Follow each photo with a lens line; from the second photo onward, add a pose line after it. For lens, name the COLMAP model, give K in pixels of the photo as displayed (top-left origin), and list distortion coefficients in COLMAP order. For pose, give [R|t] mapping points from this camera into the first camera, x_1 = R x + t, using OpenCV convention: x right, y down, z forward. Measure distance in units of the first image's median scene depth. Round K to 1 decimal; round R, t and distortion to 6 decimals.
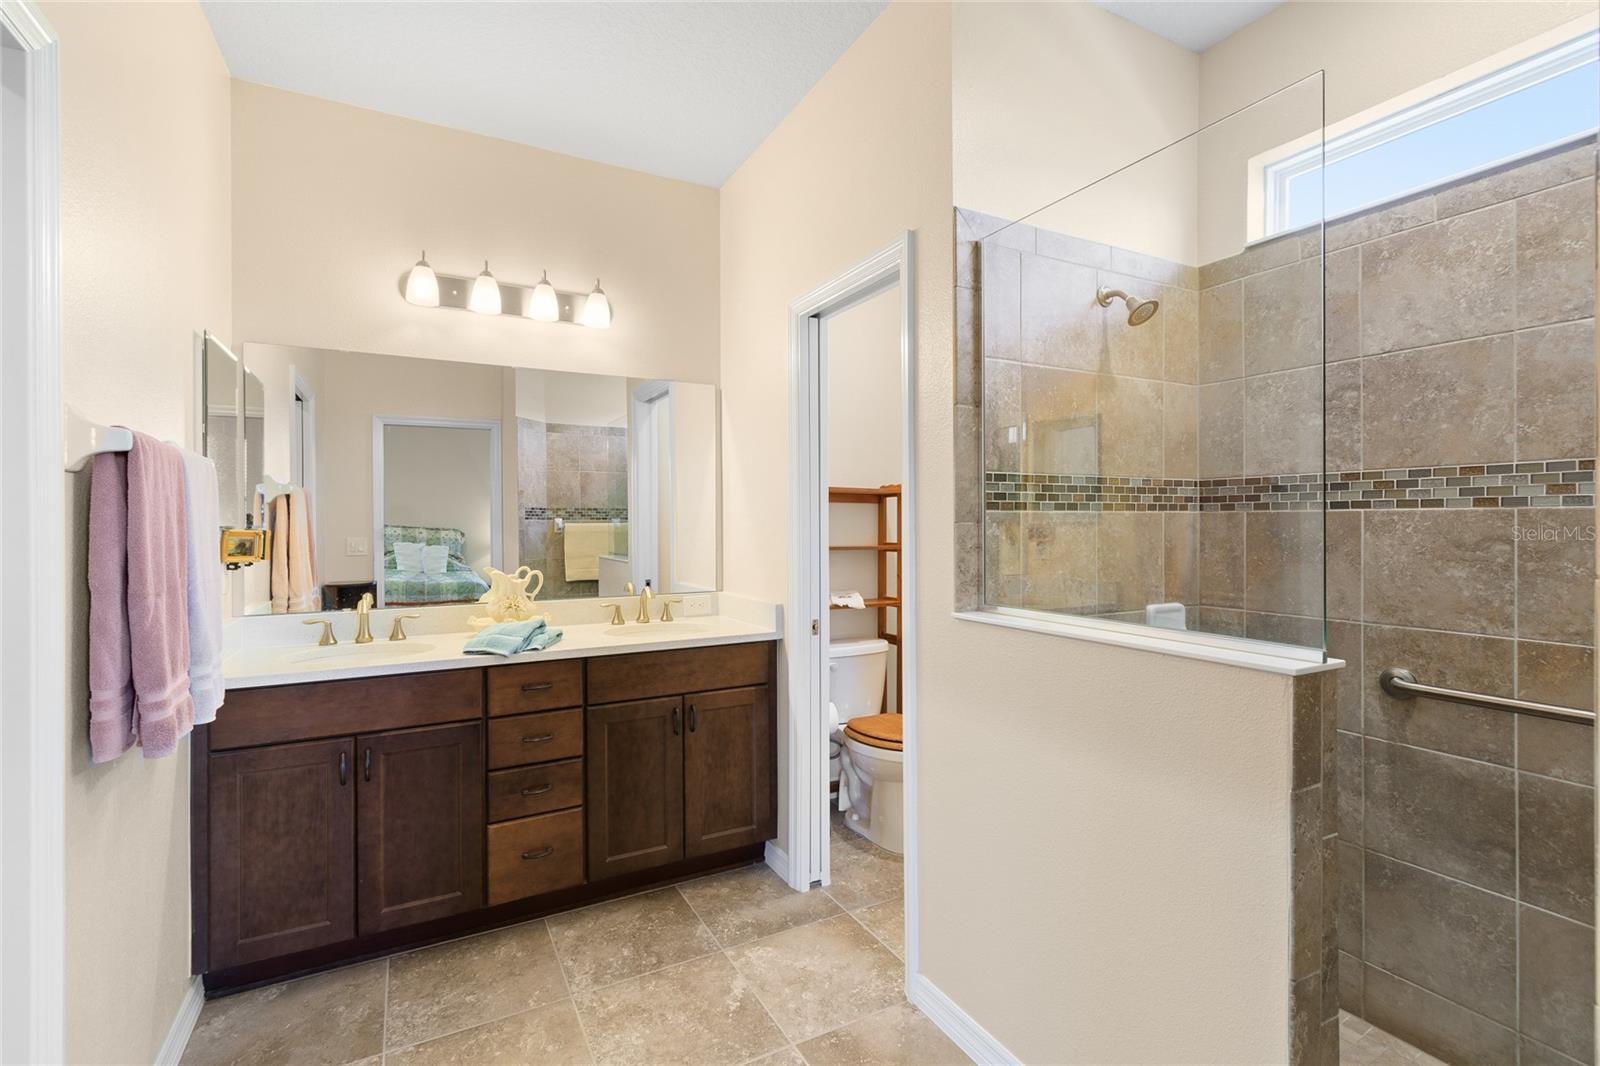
lens RADIAL K [[732.2, 0, 810.3], [0, 732.2, 529.0], [0, 0, 1]] dist [0.008889, -0.001752]
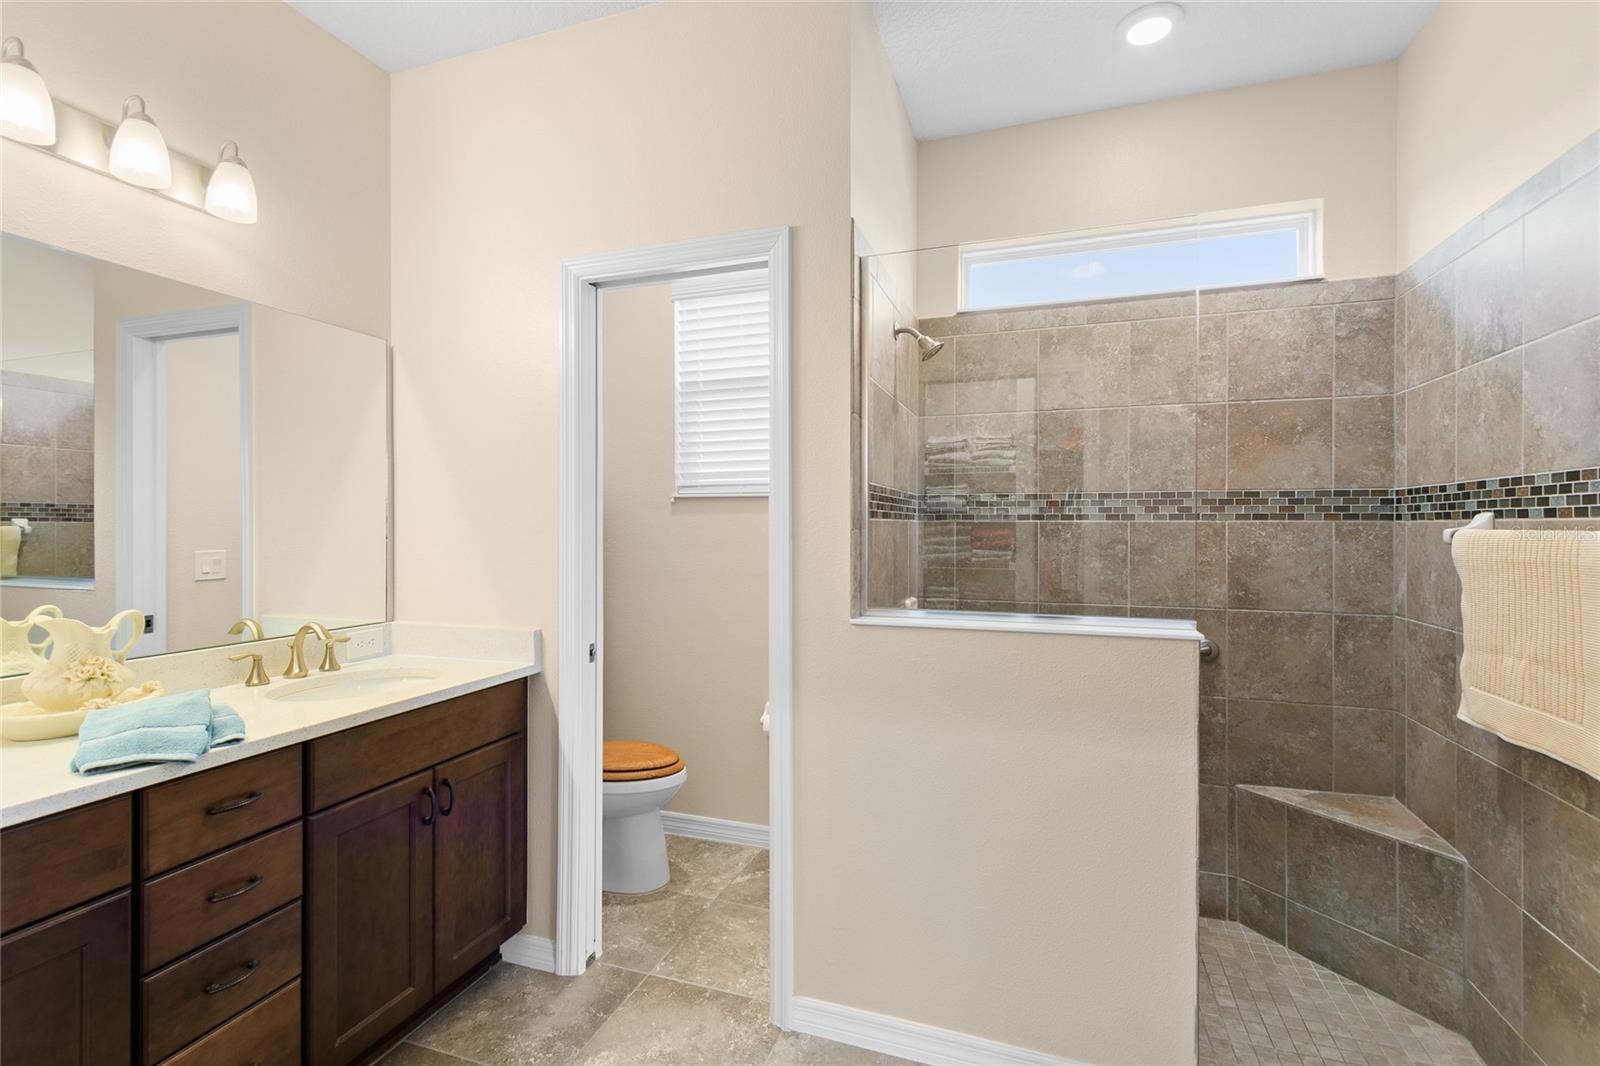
lens RADIAL K [[732.2, 0, 804.1], [0, 732.2, 531.5], [0, 0, 1]] dist [0.008889, -0.001752]
pose [[0.736142, 0.000055, 0.676828, -0.427290], [0.002446, 0.999993, -0.002742, -0.003064], [-0.676823, 0.003674, 0.736136, 0.239938]]
